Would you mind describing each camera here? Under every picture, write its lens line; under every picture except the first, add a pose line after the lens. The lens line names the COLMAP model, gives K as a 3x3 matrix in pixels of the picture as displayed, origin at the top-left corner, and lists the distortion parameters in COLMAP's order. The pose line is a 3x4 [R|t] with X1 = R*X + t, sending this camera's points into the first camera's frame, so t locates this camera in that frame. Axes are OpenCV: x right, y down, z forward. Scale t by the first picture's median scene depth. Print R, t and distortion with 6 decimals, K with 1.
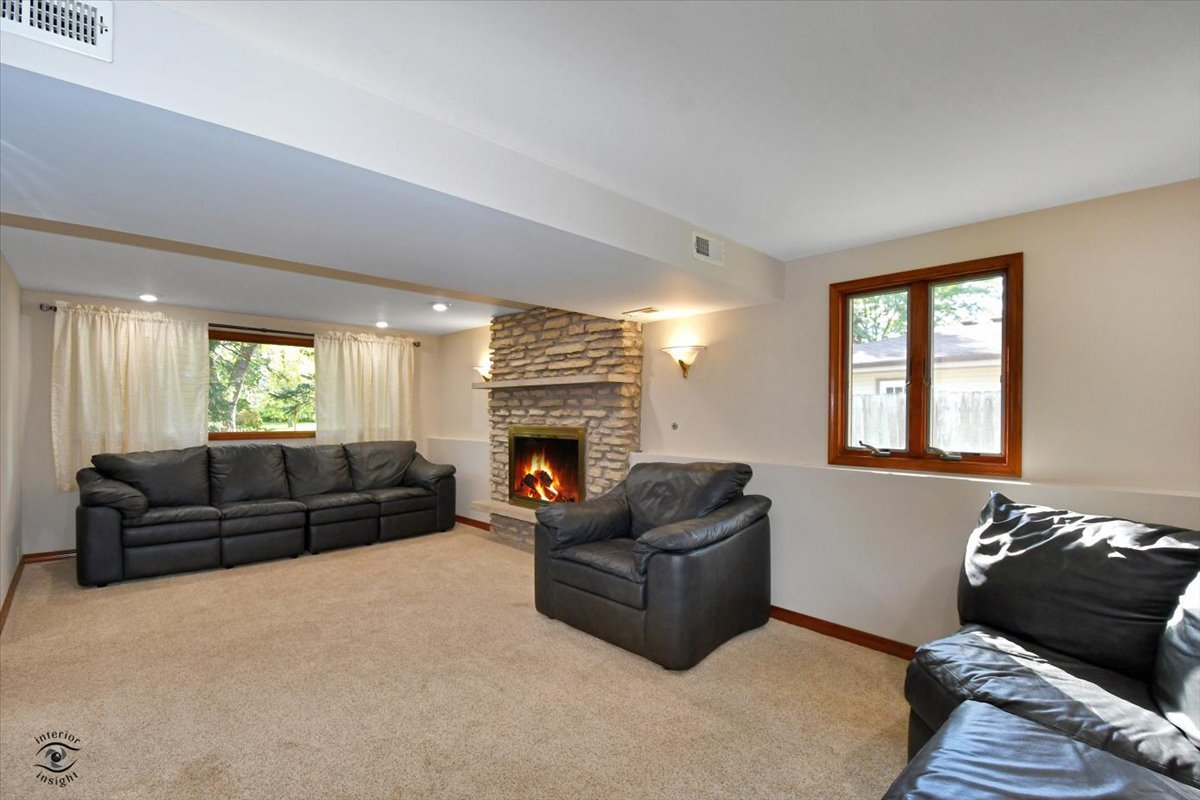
lens RADIAL K [[544.4, 0, 587.2], [0, 544.4, 419.5], [0, 0, 1]] dist [0.004367, -0.015301]
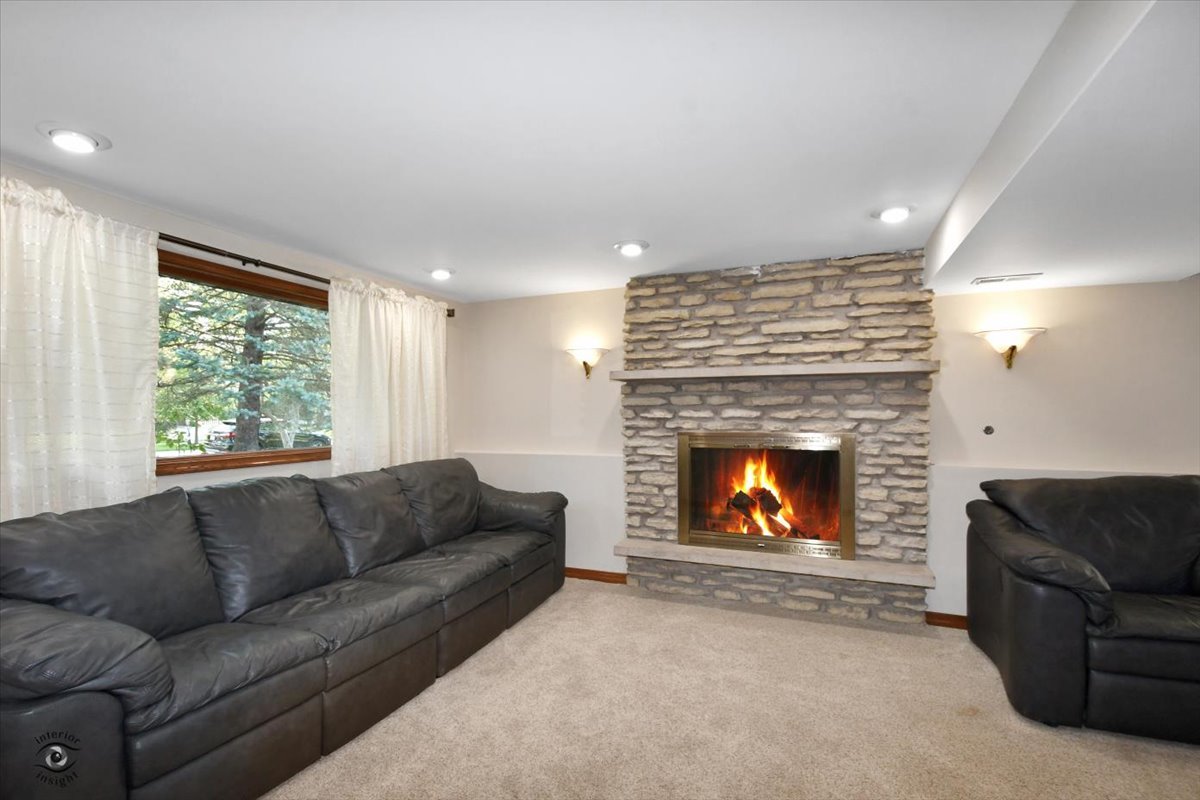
lens RADIAL K [[544.4, 0, 587.4], [0, 544.4, 419.1], [0, 0, 1]] dist [0.004367, -0.015301]
pose [[0.914525, -0.010583, 0.404390, -0.560841], [0.011085, 0.999938, 0.001098, -0.008769], [-0.404377, 0.003479, 0.914586, 0.421509]]
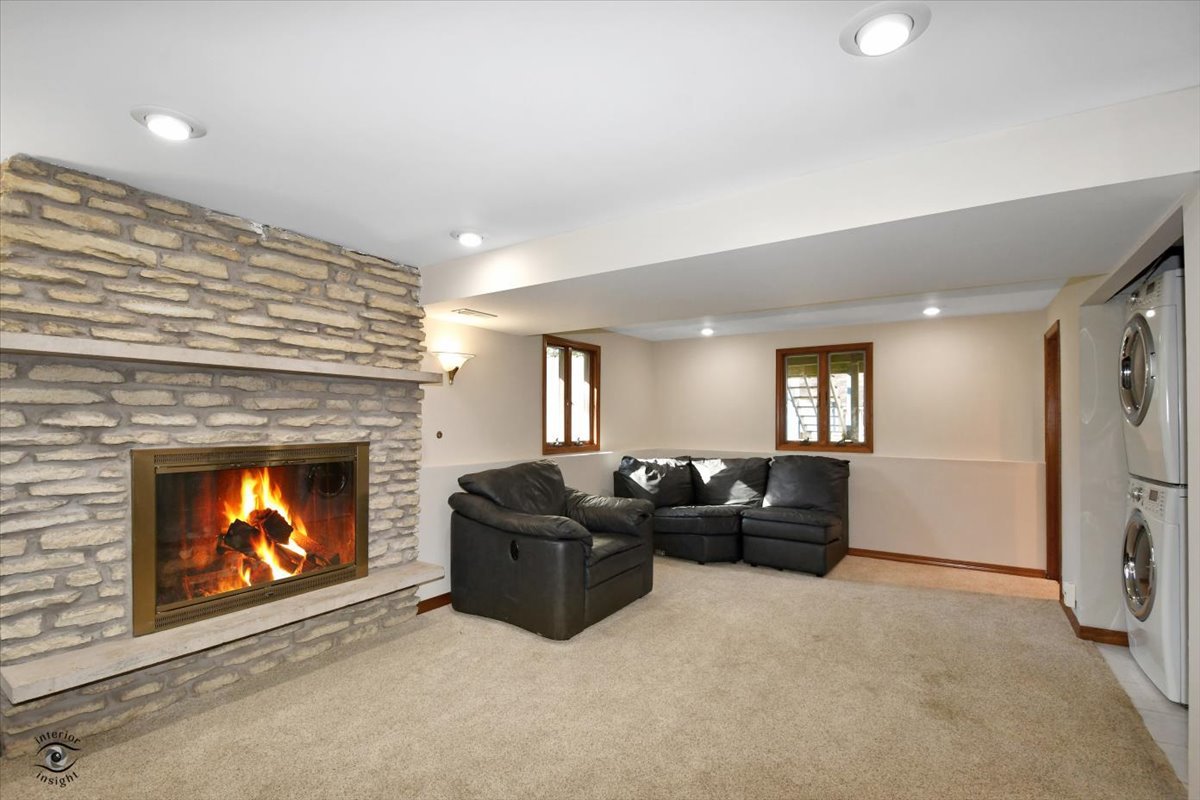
lens RADIAL K [[544.4, 0, 589.3], [0, 544.4, 420.7], [0, 0, 1]] dist [0.004367, -0.015301]
pose [[-0.234679, -0.004158, 0.972064, -0.662641], [0.007392, 0.999954, 0.006062, -0.012728], [-0.972045, 0.008608, -0.234637, 0.790635]]
